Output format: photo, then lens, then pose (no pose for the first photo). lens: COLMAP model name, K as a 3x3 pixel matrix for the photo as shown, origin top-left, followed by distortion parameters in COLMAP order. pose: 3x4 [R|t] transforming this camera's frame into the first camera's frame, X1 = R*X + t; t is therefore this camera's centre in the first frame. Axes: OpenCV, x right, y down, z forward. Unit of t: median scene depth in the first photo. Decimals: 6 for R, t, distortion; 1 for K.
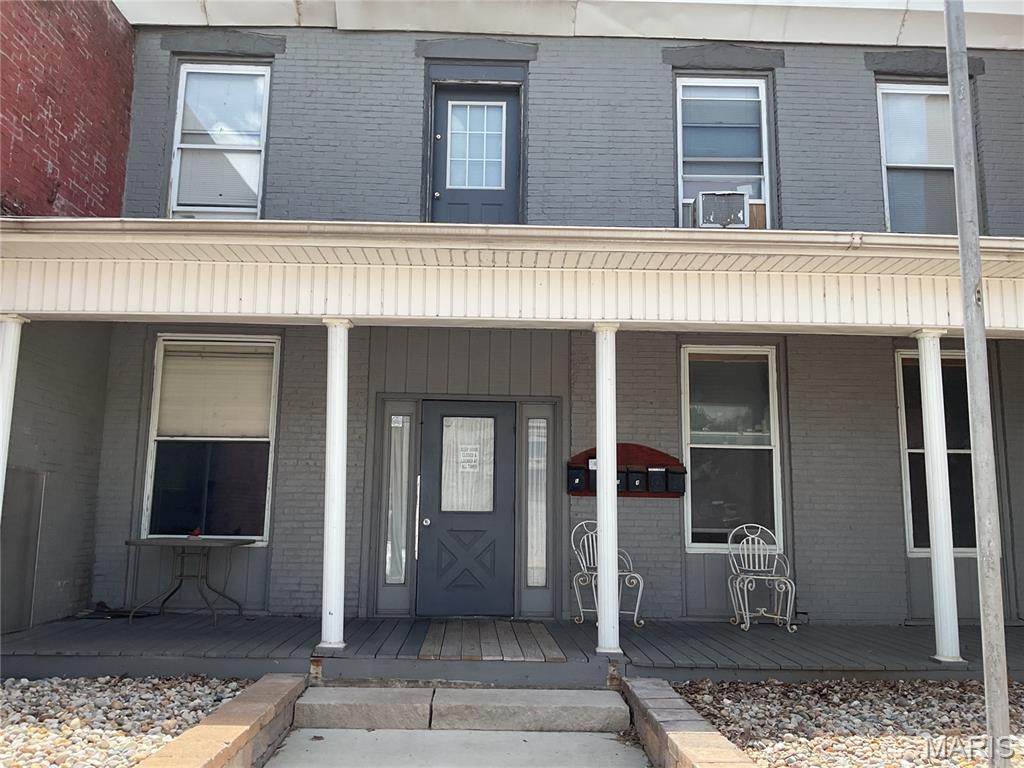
lens RADIAL K [[841.3, 0, 508.9], [0, 841.3, 384.7], [0, 0, 1]] dist [0.114991, -0.223737]
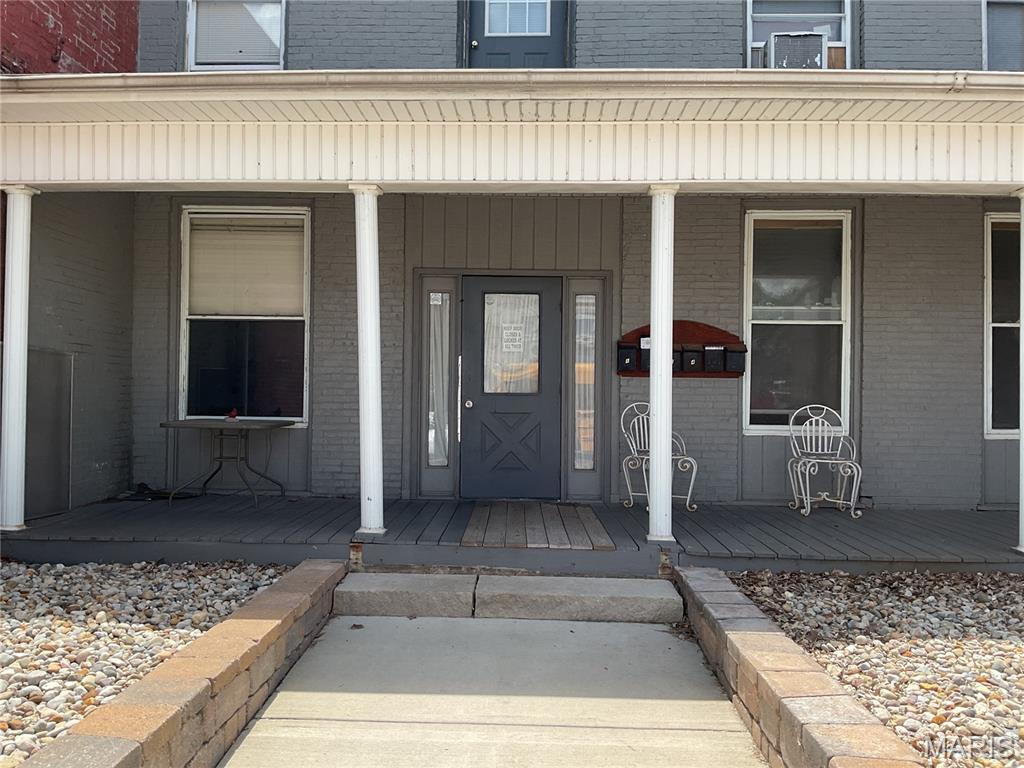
lens RADIAL K [[841.3, 0, 508.9], [0, 841.3, 384.7], [0, 0, 1]] dist [0.114991, -0.223737]
pose [[0.998406, -0.002435, -0.056379, 0.001567], [0.010569, 0.989460, 0.144421, 0.003498], [0.055433, -0.144786, 0.987909, 0.061275]]
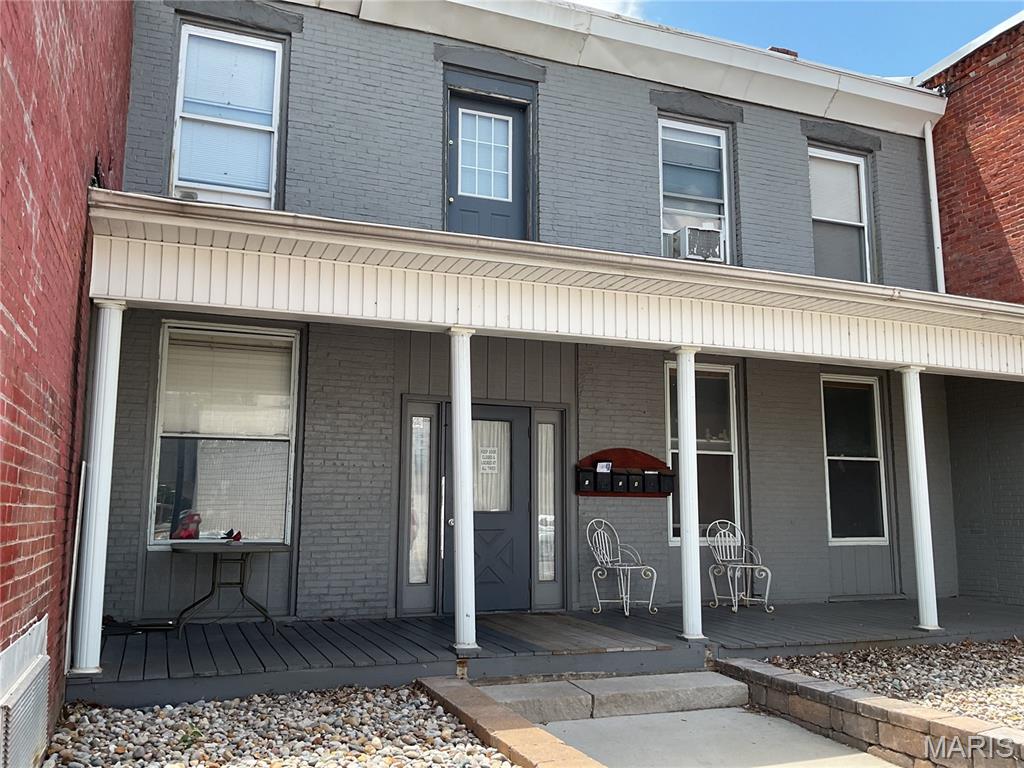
lens RADIAL K [[841.3, 0, 508.9], [0, 841.3, 384.7], [0, 0, 1]] dist [0.114991, -0.223737]
pose [[0.941270, 0.040849, 0.335176, -0.382941], [-0.046818, 0.998856, 0.009745, -0.017343], [-0.334394, -0.024865, 0.942105, 0.015070]]
